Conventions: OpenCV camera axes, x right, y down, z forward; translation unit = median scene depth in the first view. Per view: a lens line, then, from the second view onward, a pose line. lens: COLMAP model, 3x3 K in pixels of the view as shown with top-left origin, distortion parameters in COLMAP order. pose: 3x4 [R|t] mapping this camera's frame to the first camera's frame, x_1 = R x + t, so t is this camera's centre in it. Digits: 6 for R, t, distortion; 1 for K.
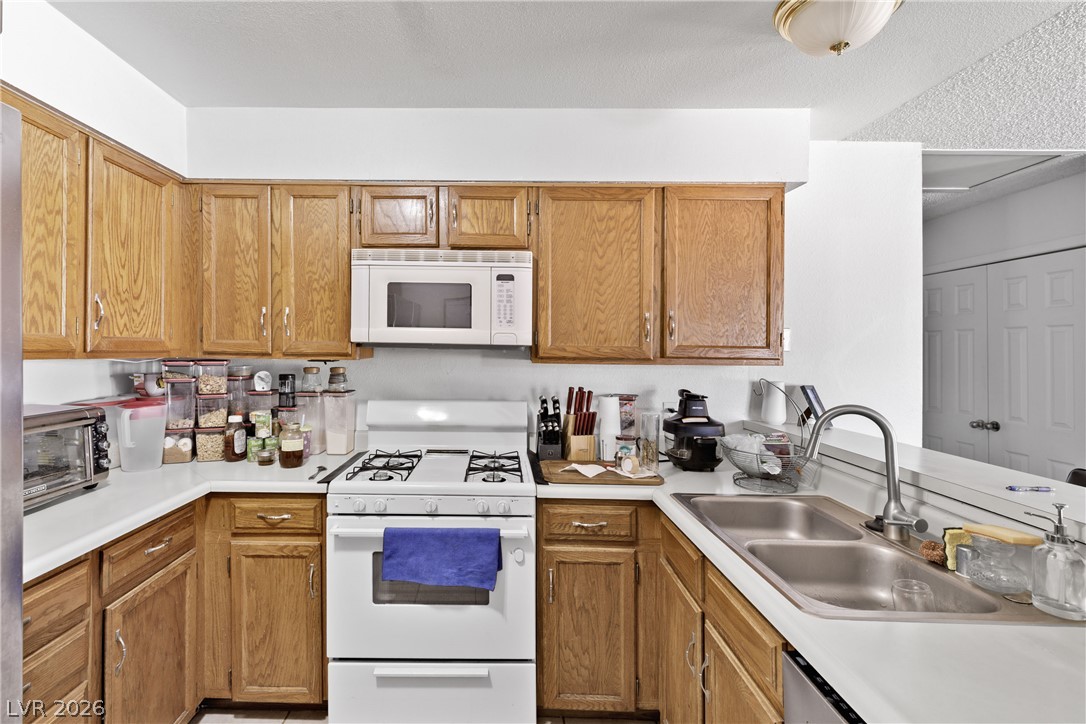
lens RADIAL K [[491.4, 0, 501.5], [0, 491.4, 348.5], [0, 0, 1]] dist [0.001002, 0.000065]
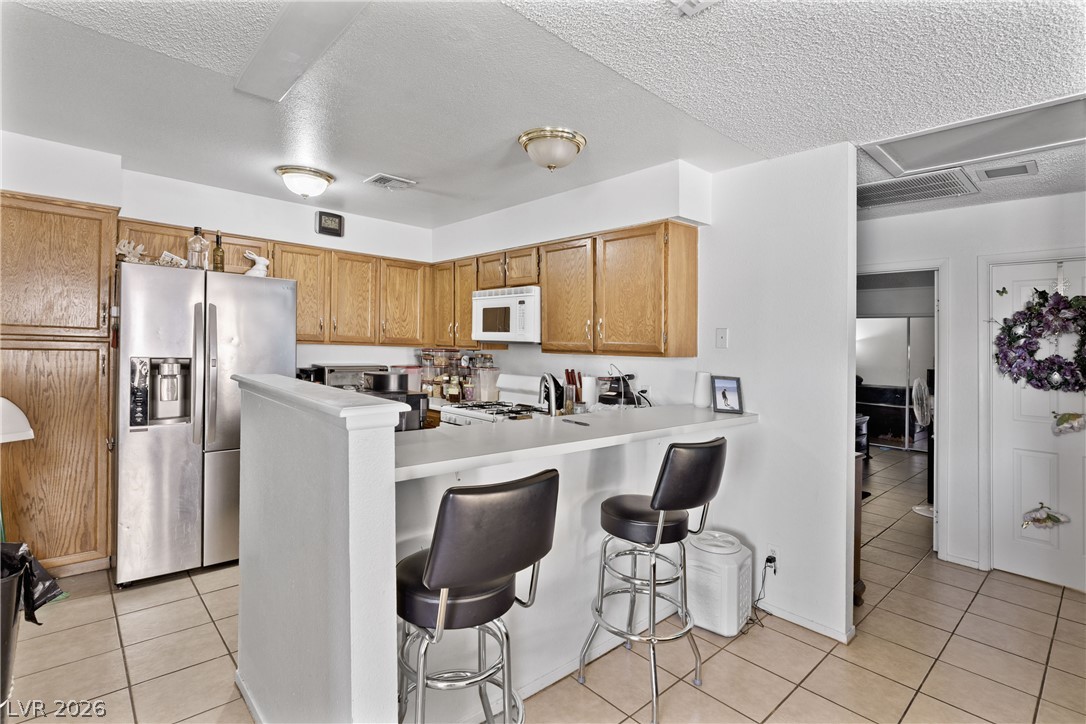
lens RADIAL K [[523.2, 0, 543.2], [0, 523.2, 348.5], [0, 0, 1]] dist [-0.000777, -0.000014]
pose [[0.688099, 0.009652, -0.725553, 1.362398], [-0.018367, 0.999823, -0.004118, 0.022997], [0.725384, 0.016160, 0.688154, -0.199430]]
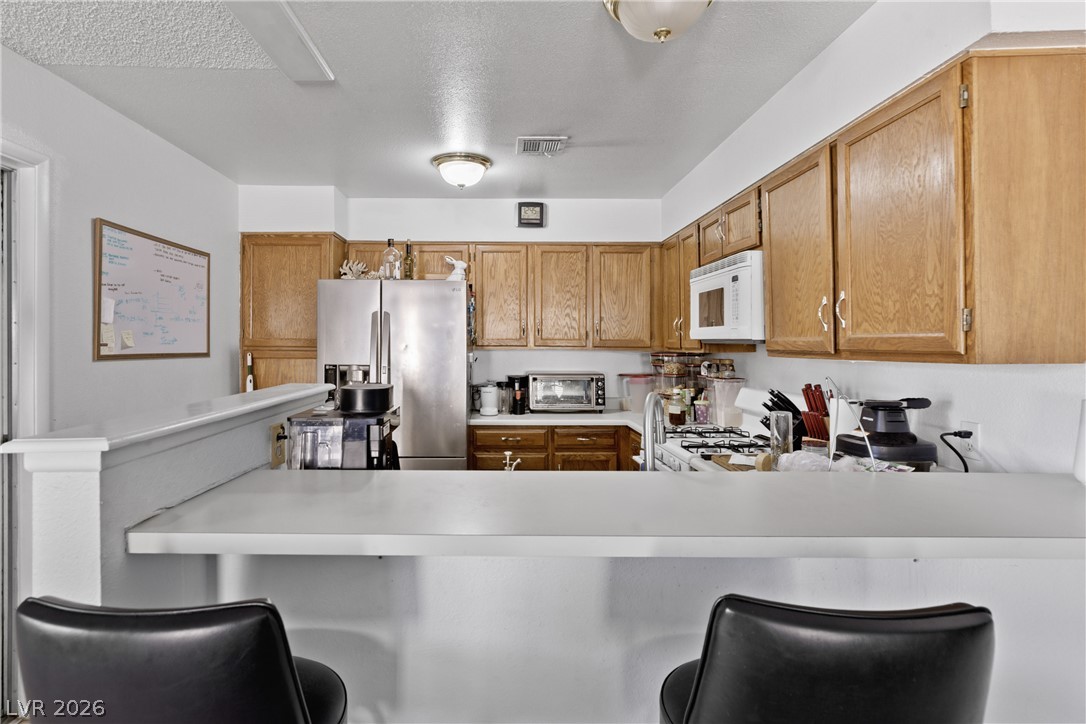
lens RADIAL K [[545.7, 0, 491.1], [0, 545.7, 349.8], [0, 0, 1]] dist [-0.013687, 0.003074]
pose [[0.007187, -0.002489, -0.999971, 1.208423], [-0.002223, 0.999994, -0.002505, 0.020893], [0.999972, 0.002241, 0.007181, 0.431807]]
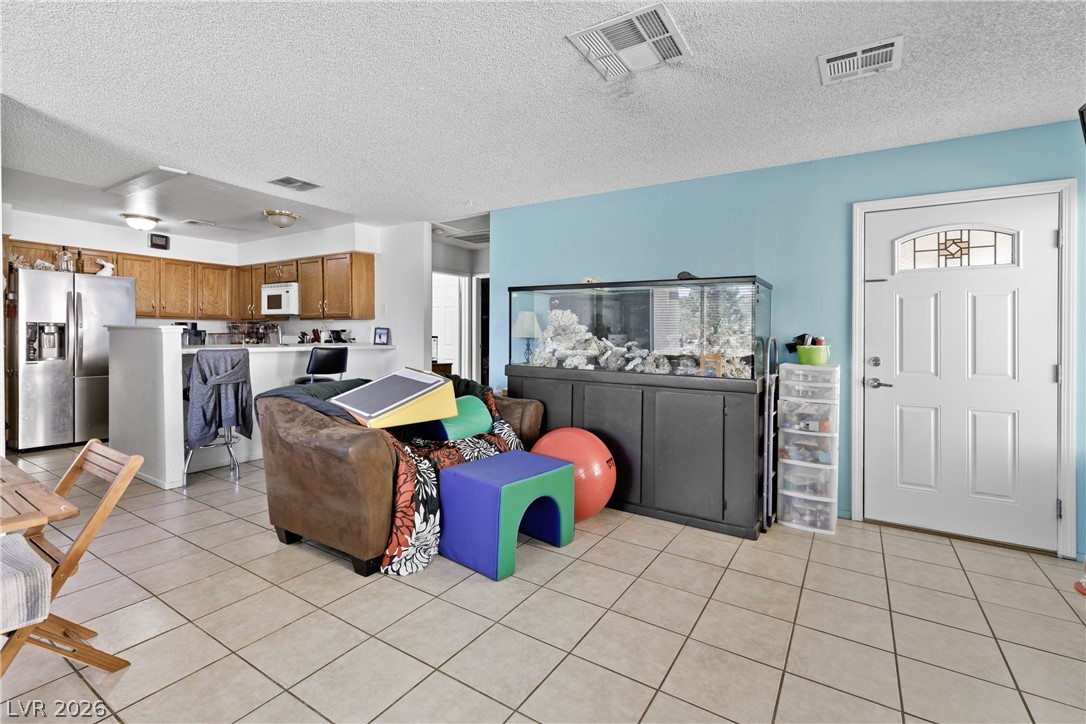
lens RADIAL K [[491.4, 0, 546.0], [0, 491.4, 328.4], [0, 0, 1]] dist [0.001002, 0.000065]
pose [[0.856456, -0.013057, -0.516055, 2.866582], [0.003772, 0.999812, -0.019036, 0.141361], [0.516207, 0.014357, 0.856344, -0.748257]]
